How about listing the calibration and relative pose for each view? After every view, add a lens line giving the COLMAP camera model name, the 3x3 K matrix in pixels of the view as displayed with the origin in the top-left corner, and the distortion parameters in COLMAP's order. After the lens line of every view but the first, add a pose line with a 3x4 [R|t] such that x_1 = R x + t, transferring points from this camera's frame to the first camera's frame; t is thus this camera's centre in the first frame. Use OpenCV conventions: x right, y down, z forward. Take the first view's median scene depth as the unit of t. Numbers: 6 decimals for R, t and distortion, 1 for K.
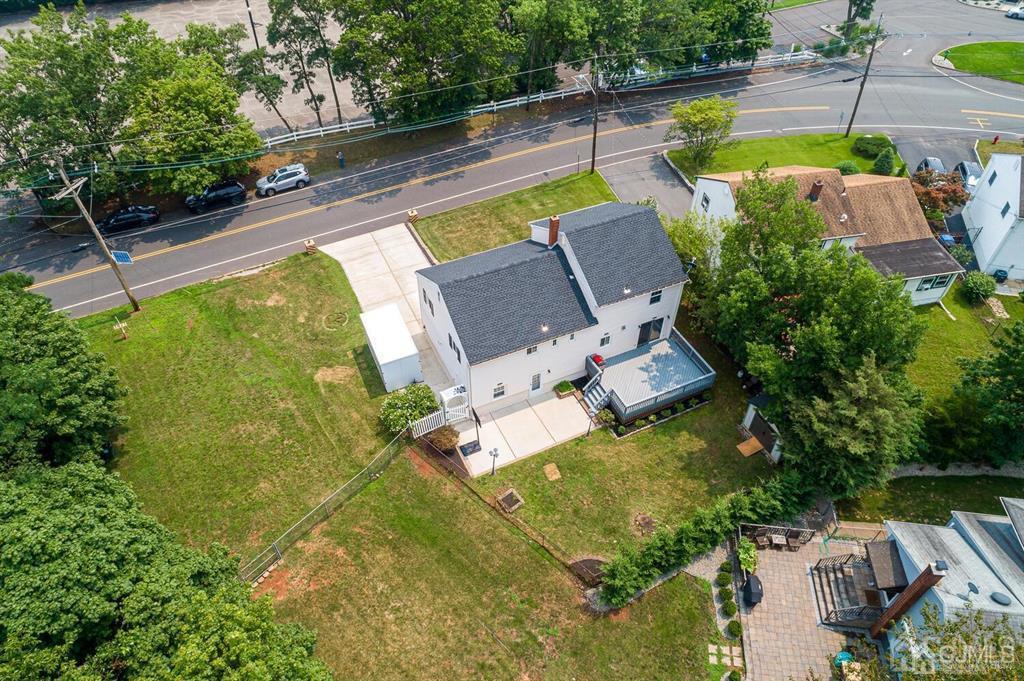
lens RADIAL K [[677.5, 0, 504.7], [0, 677.5, 343.8], [0, 0, 1]] dist [-0.013646, 0.007052]
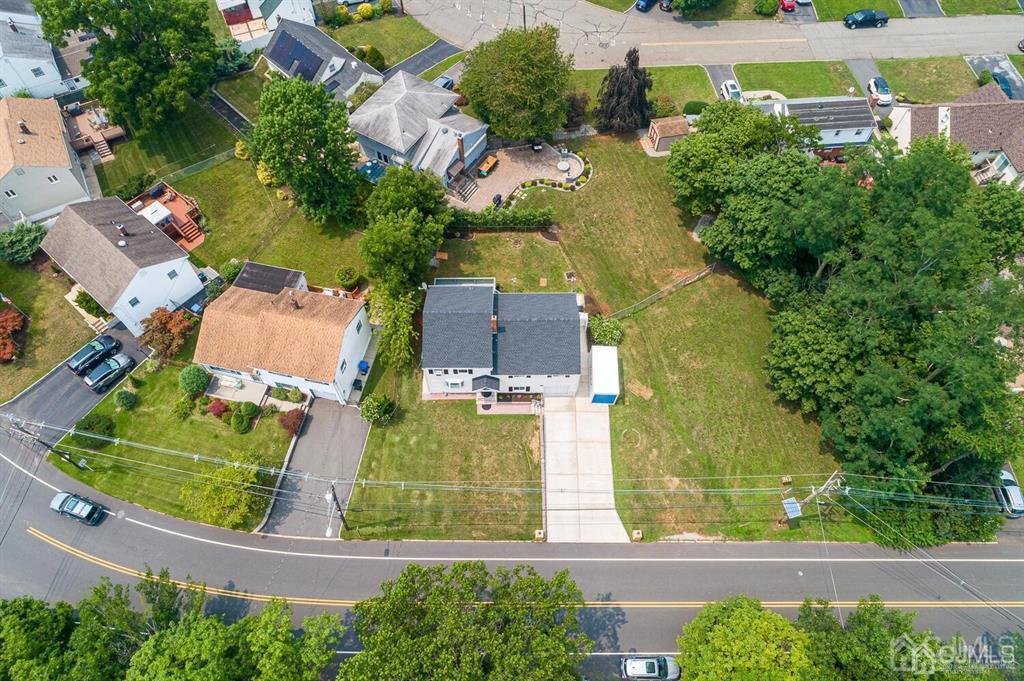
lens RADIAL K [[677.5, 0, 504.7], [0, 677.5, 343.8], [0, 0, 1]] dist [-0.013646, 0.007052]
pose [[-0.909056, -0.356052, 0.216435, -0.300347], [0.294527, -0.181653, 0.938220, -1.630732], [-0.294739, 0.916640, 0.270000, 0.655001]]
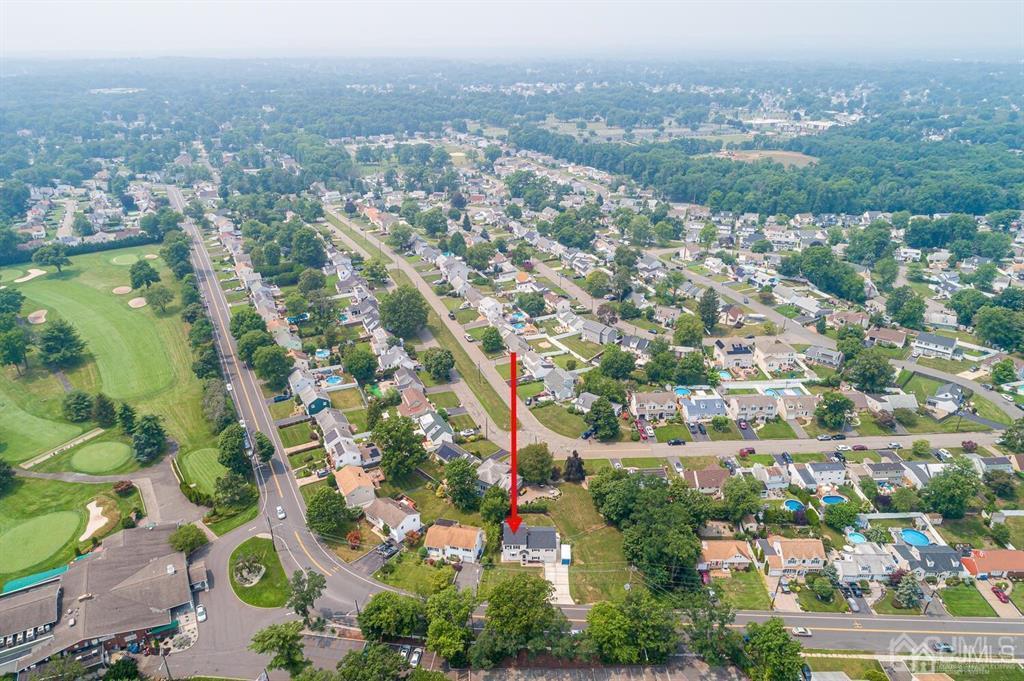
lens RADIAL K [[677.5, 0, 504.7], [0, 677.5, 343.8], [0, 0, 1]] dist [-0.013646, 0.007052]
pose [[-0.900343, -0.171266, 0.400064, -1.440308], [0.312719, 0.384690, 0.868459, -4.794012], [-0.302637, 0.907018, -0.292795, 1.282557]]
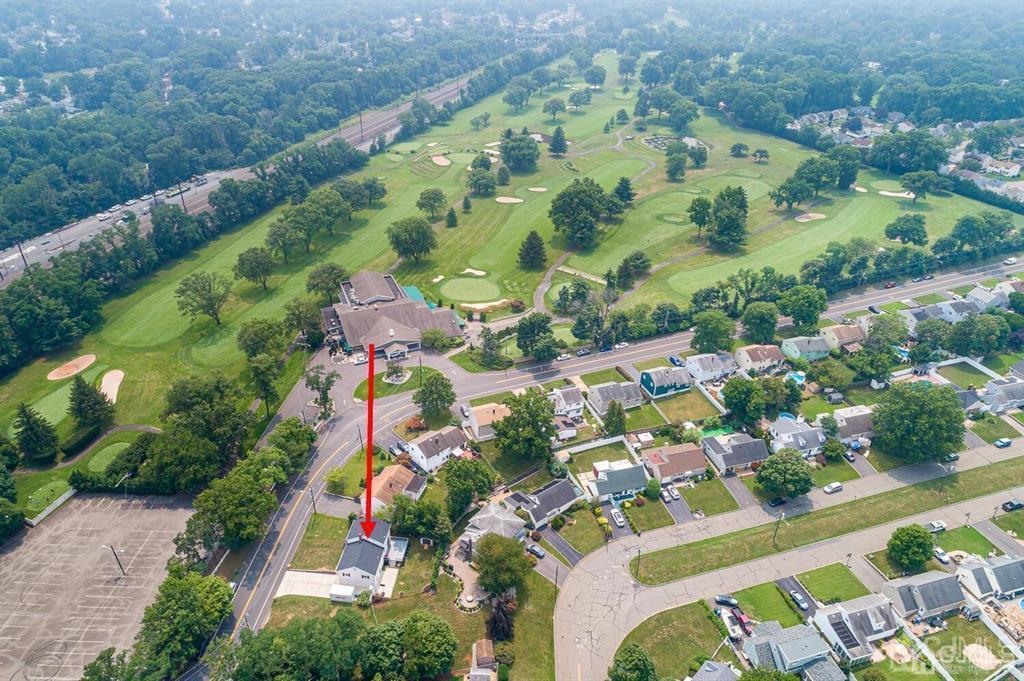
lens RADIAL K [[677.5, 0, 504.7], [0, 677.5, 343.8], [0, 0, 1]] dist [-0.013646, 0.007052]
pose [[0.517178, -0.439640, 0.734332, -1.917630], [0.585024, 0.807846, 0.071629, -0.881975], [-0.624719, 0.392557, 0.675000, -2.640714]]
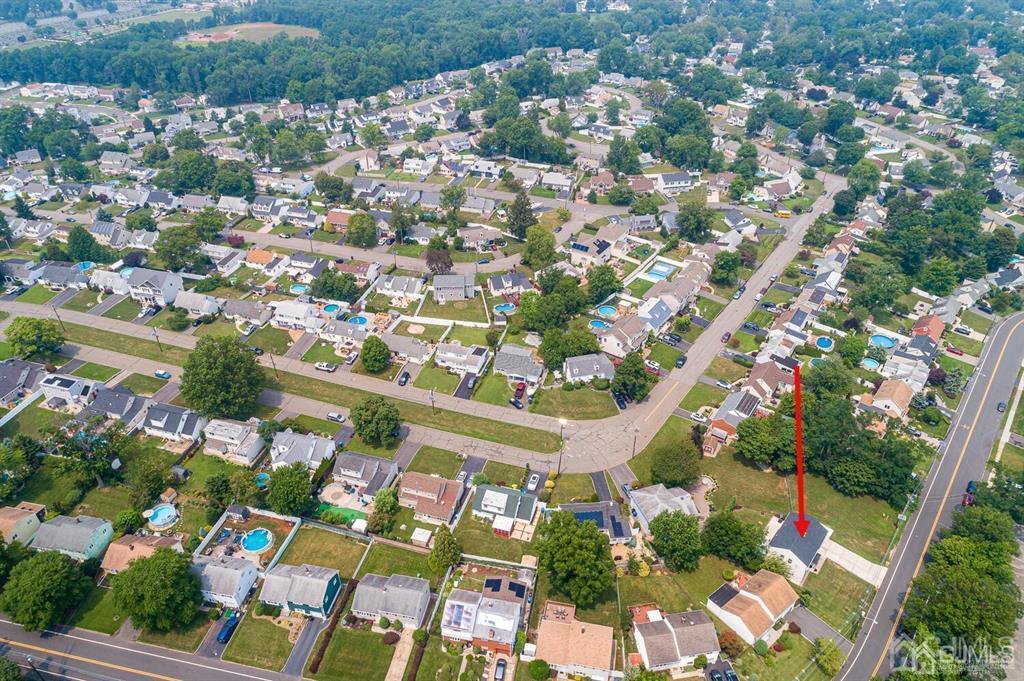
lens RADIAL K [[677.5, 0, 504.7], [0, 677.5, 343.8], [0, 0, 1]] dist [-0.013646, 0.007052]
pose [[-0.904069, 0.246741, -0.348966, 2.697749], [-0.296232, 0.226786, 0.927801, -3.496580], [0.308067, 0.942171, -0.131938, -0.013825]]
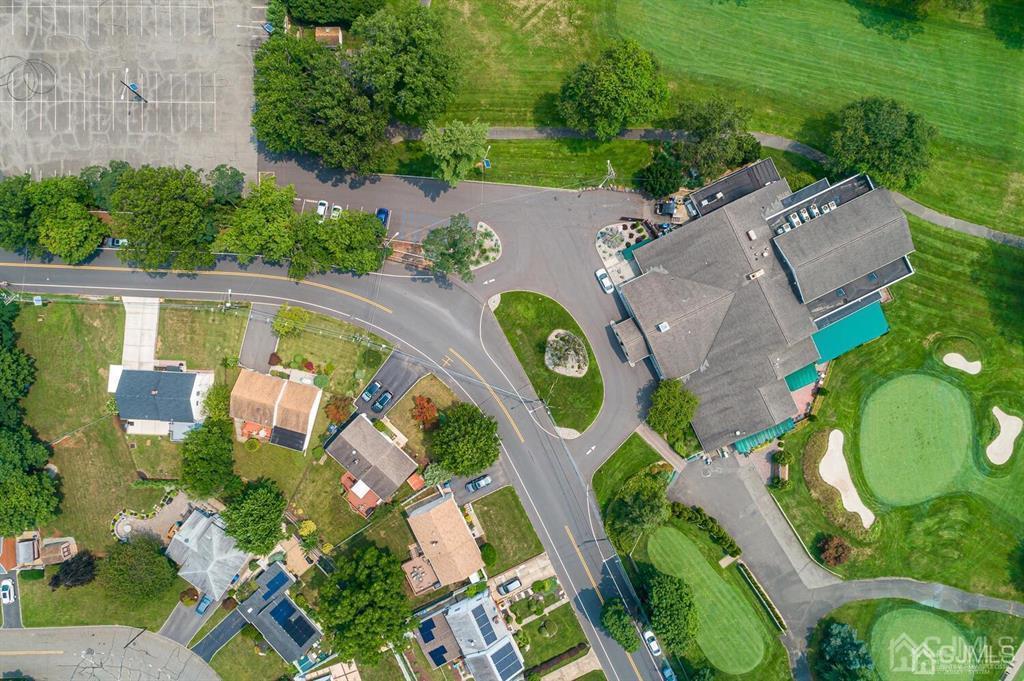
lens RADIAL K [[677.5, 0, 504.7], [0, 677.5, 343.8], [0, 0, 1]] dist [-0.013646, 0.007052]
pose [[0.888574, 0.458537, 0.013378, 1.346960], [-0.329830, 0.618348, 0.713343, -3.038064], [0.318822, -0.638271, 0.700687, -0.474632]]
